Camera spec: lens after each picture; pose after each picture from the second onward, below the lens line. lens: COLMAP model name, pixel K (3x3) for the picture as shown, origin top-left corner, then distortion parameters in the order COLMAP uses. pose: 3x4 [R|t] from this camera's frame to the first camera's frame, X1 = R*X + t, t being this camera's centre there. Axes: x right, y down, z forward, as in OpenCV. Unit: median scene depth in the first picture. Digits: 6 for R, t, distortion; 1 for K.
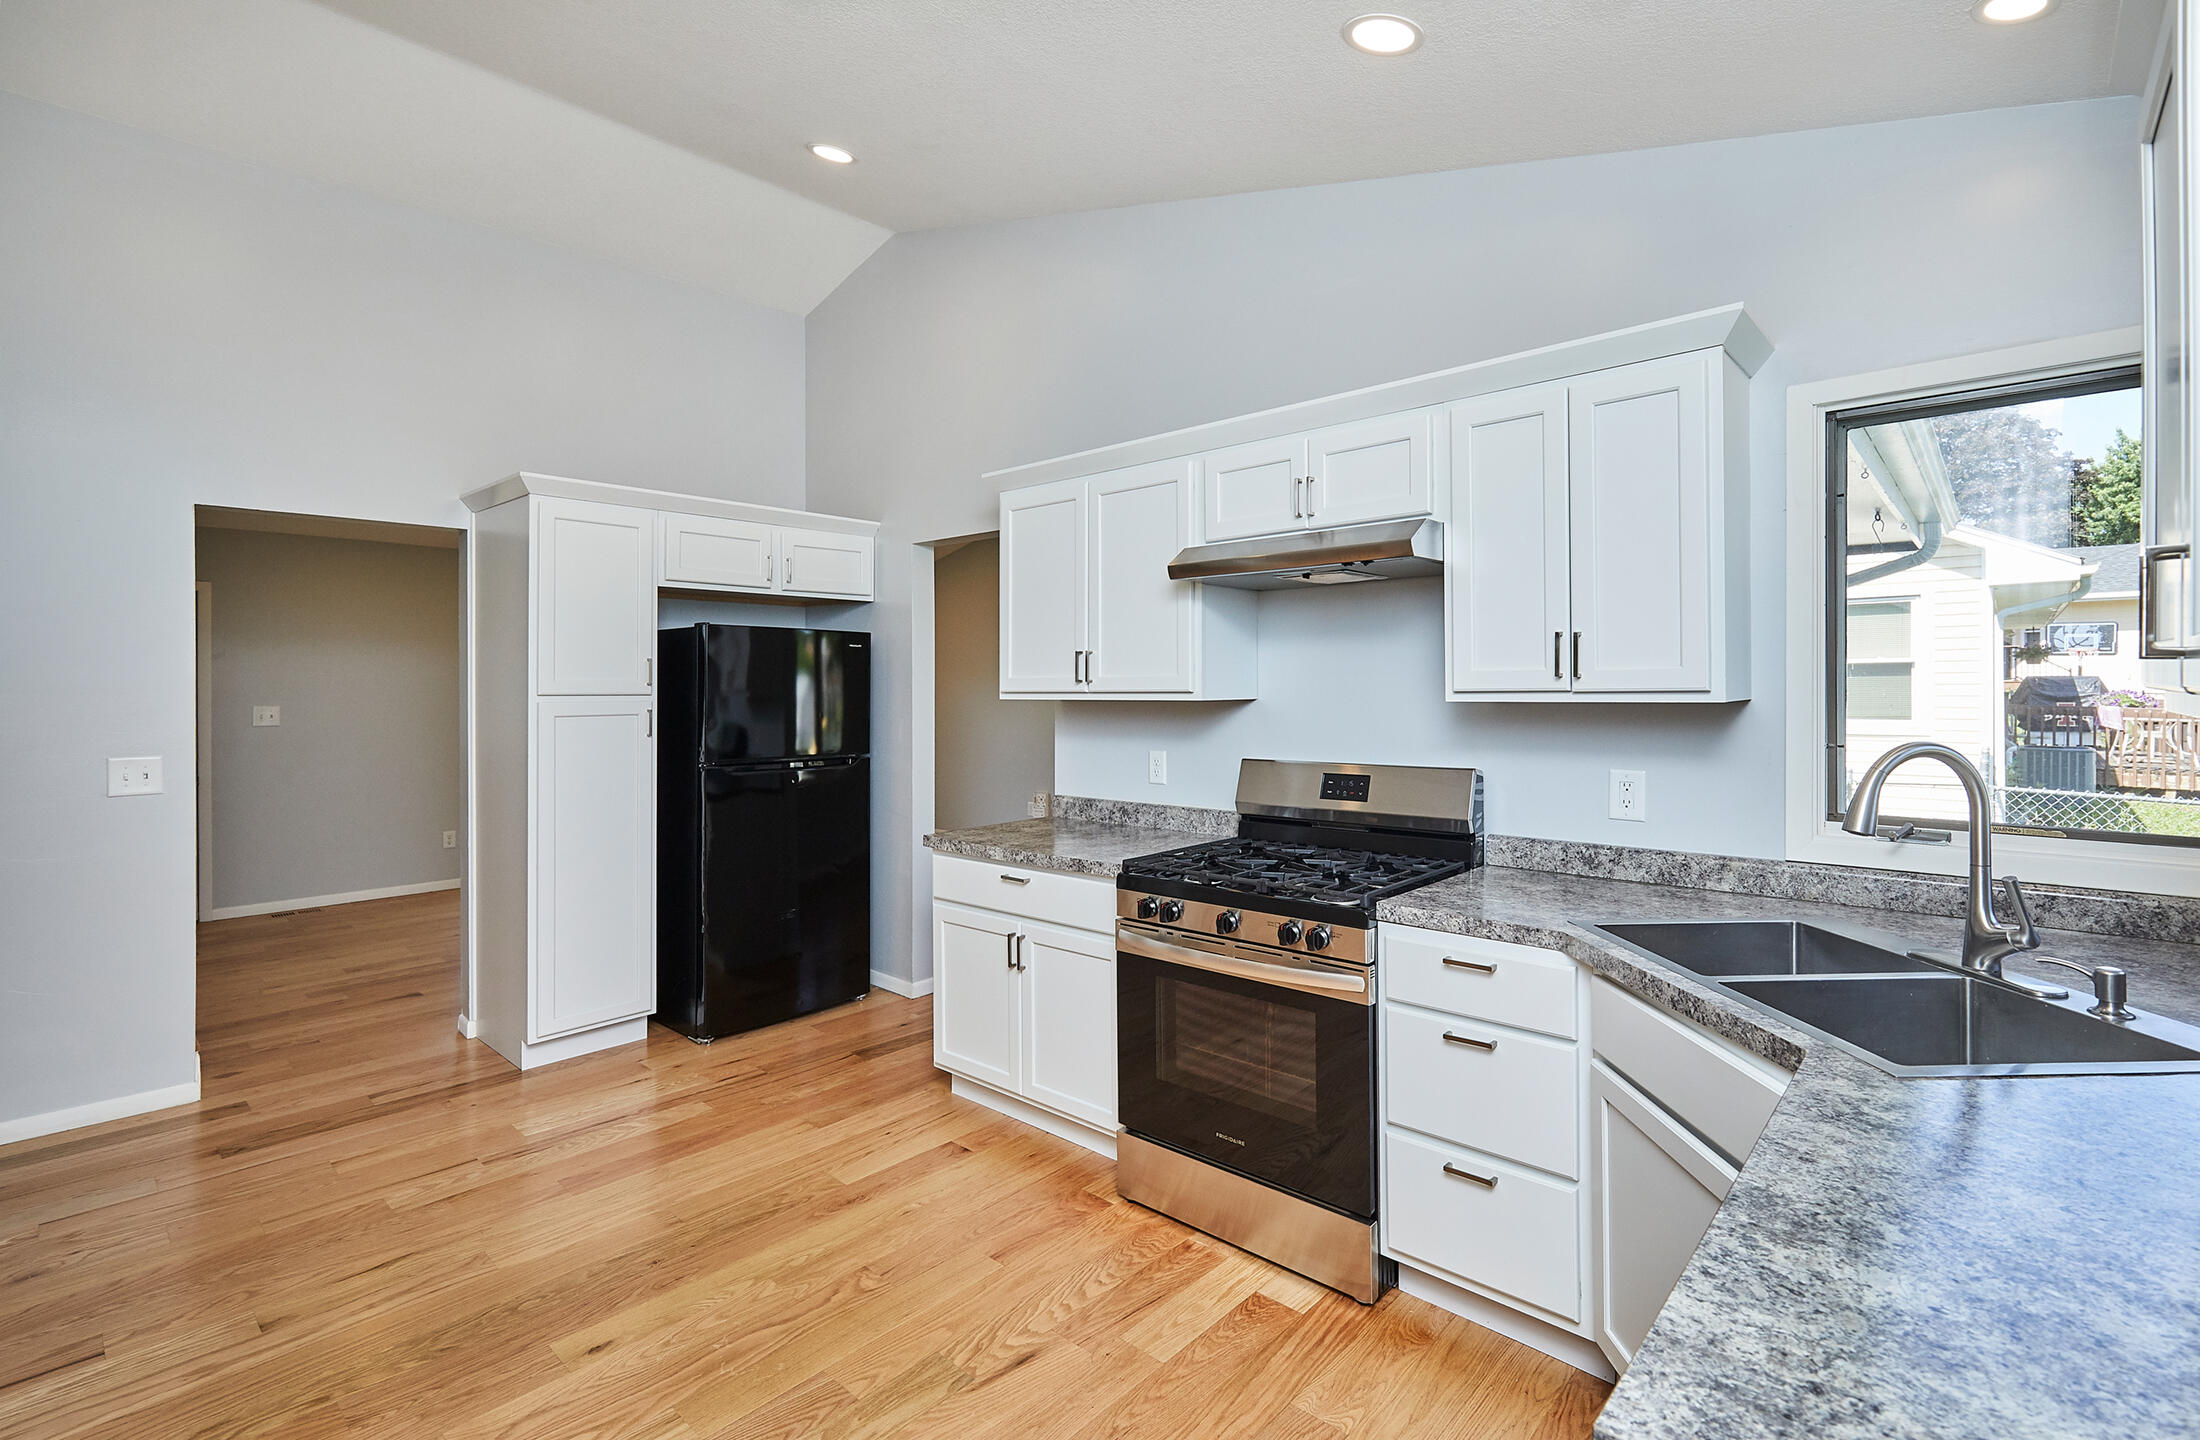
lens RADIAL K [[980.9, 0, 1174.1], [0, 980.9, 685.6], [0, 0, 1]] dist [-0.001361, 0.000884]
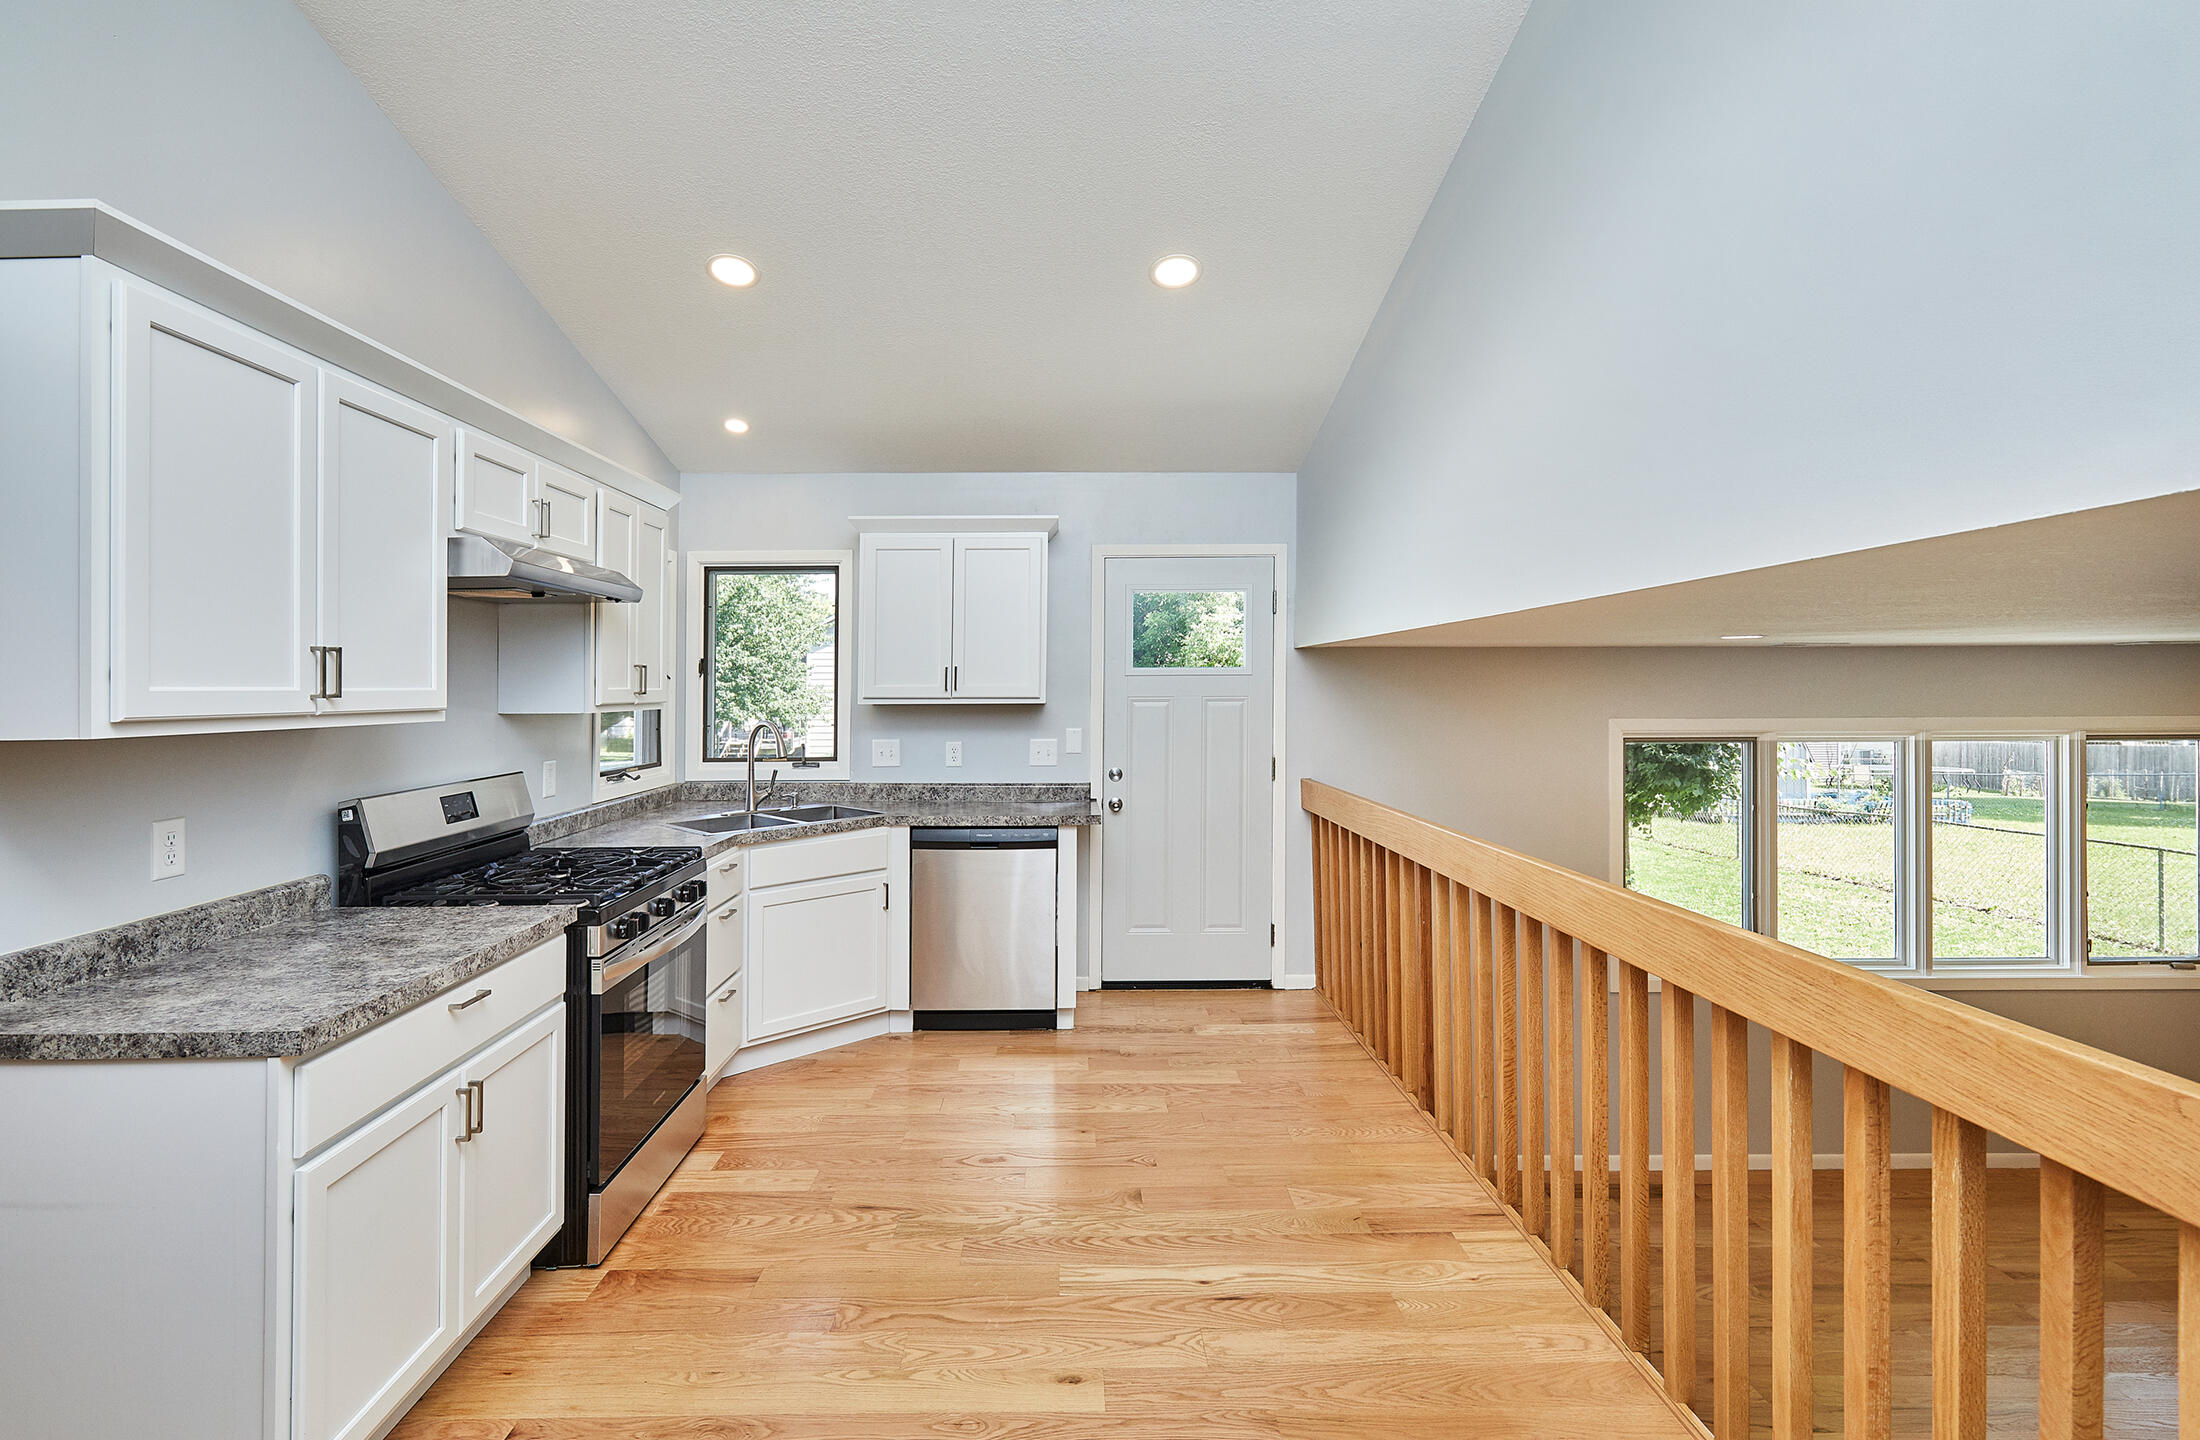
lens RADIAL K [[980.9, 0, 1067.0], [0, 980.9, 680.2], [0, 0, 1]] dist [-0.001361, 0.000884]
pose [[-0.635067, 0.015379, 0.772304, -1.057376], [0.007100, 0.999876, -0.014072, -0.003938], [-0.772425, -0.003454, -0.635097, 1.275846]]
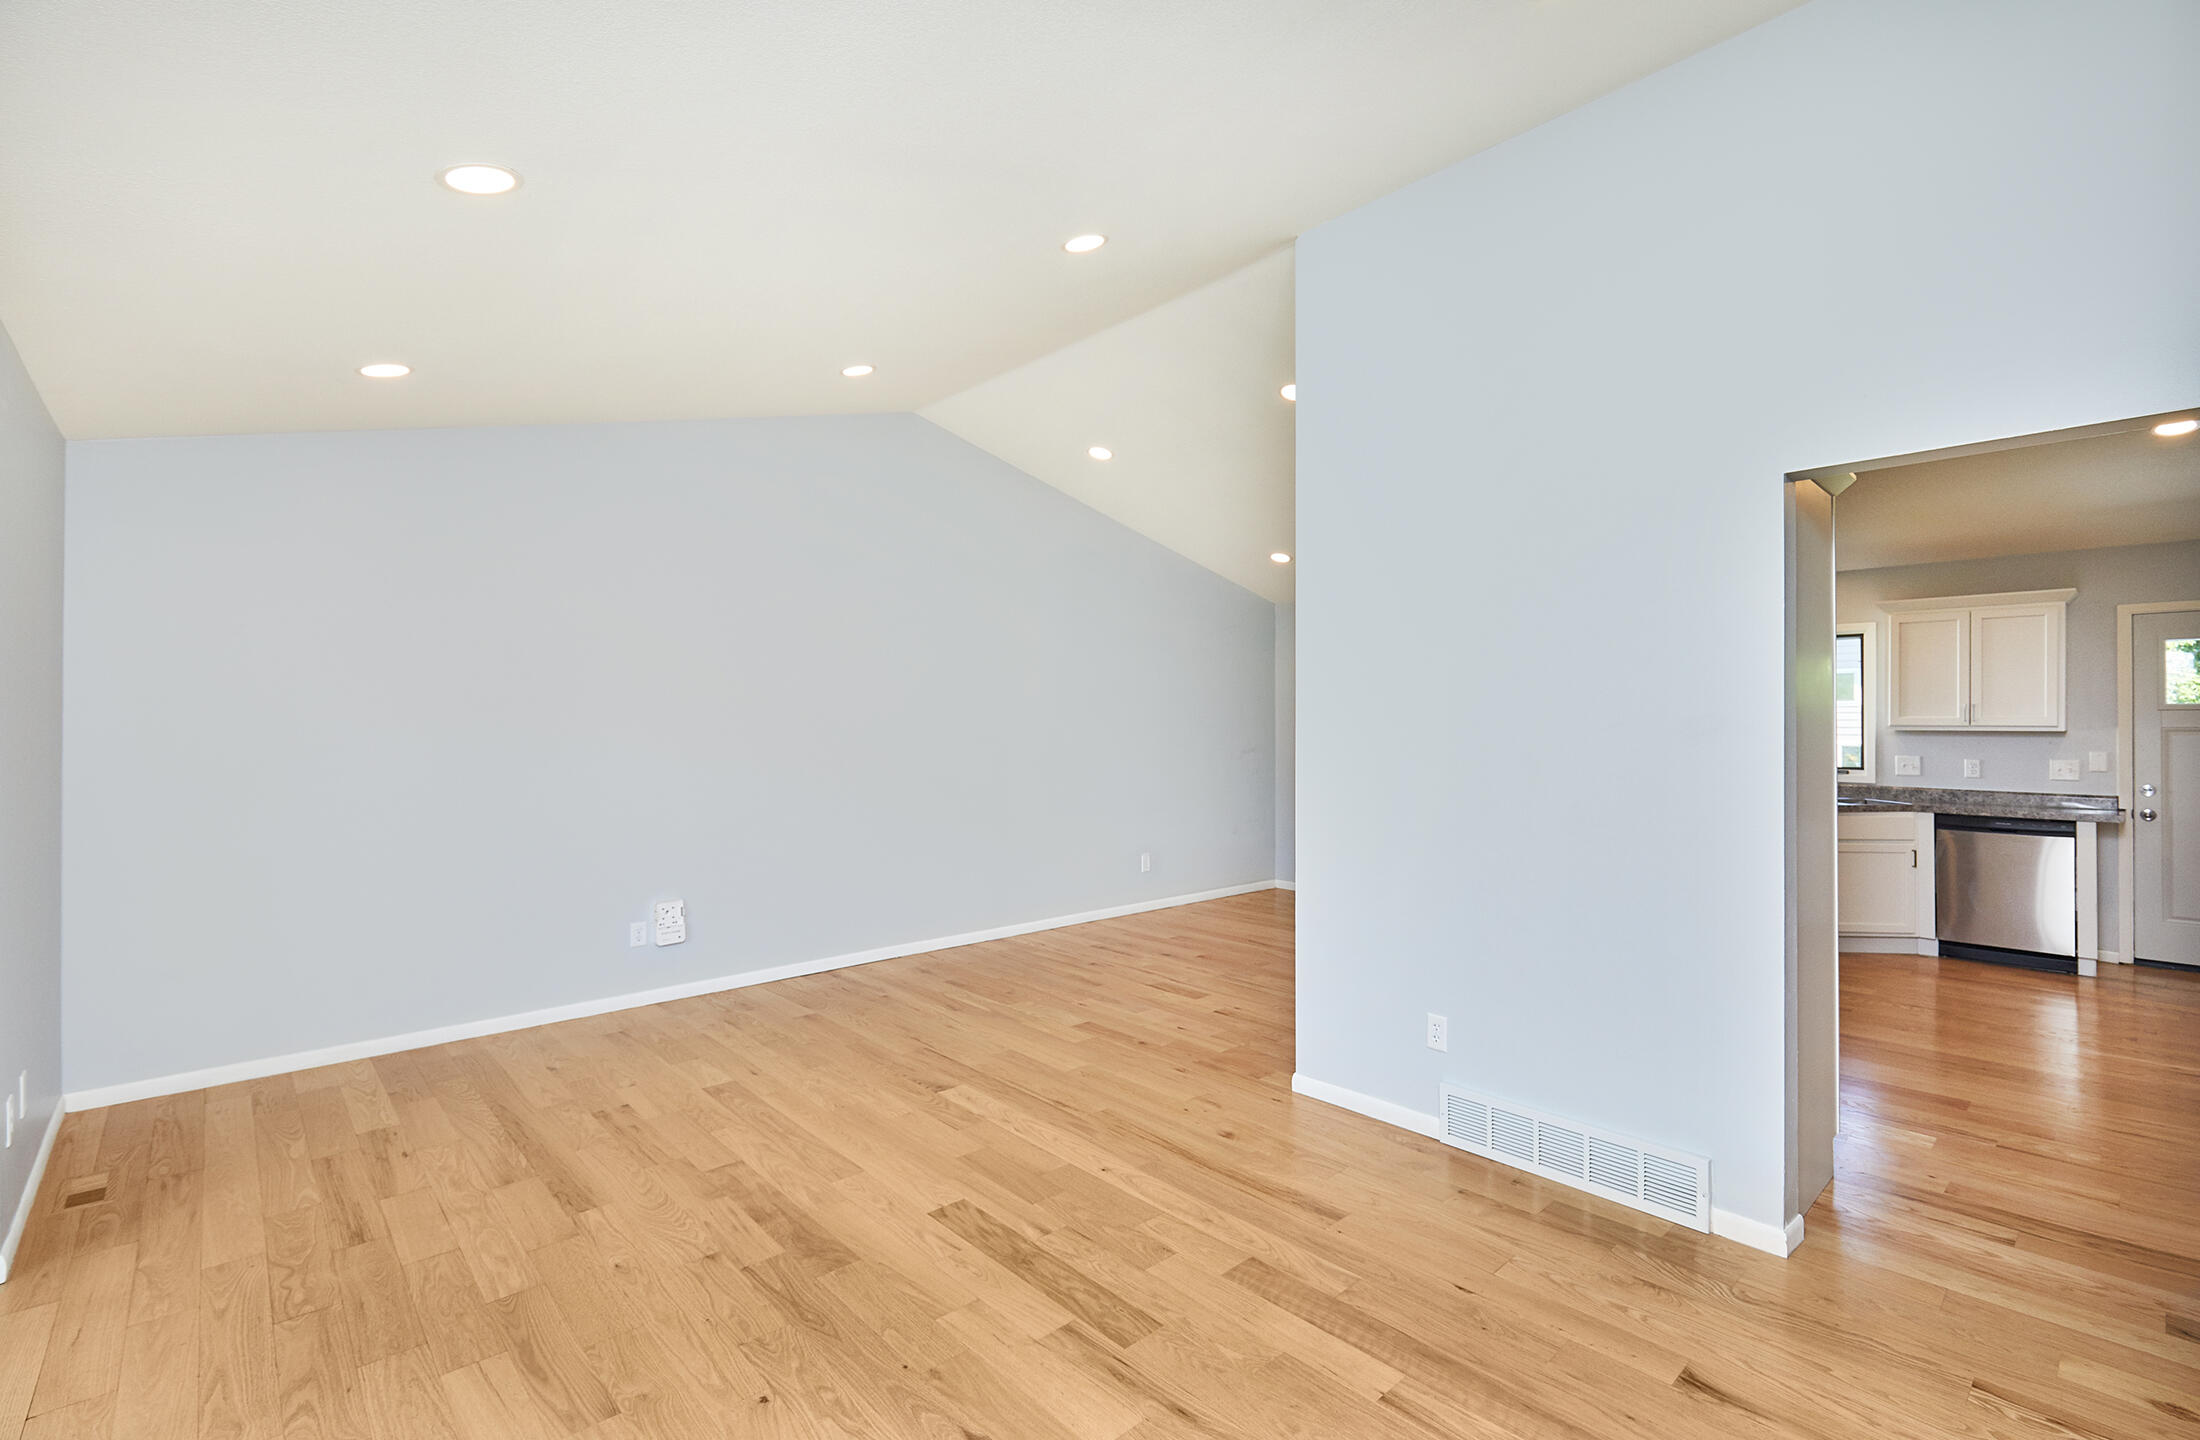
lens RADIAL K [[980.9, 0, 1115.4], [0, 980.9, 705.1], [0, 0, 1]] dist [-0.001361, 0.000884]
pose [[0.135991, 0.017486, 0.990556, -2.244048], [0.000949, 0.999841, -0.017780, -0.009622], [-0.990710, 0.003358, 0.135952, 2.074513]]
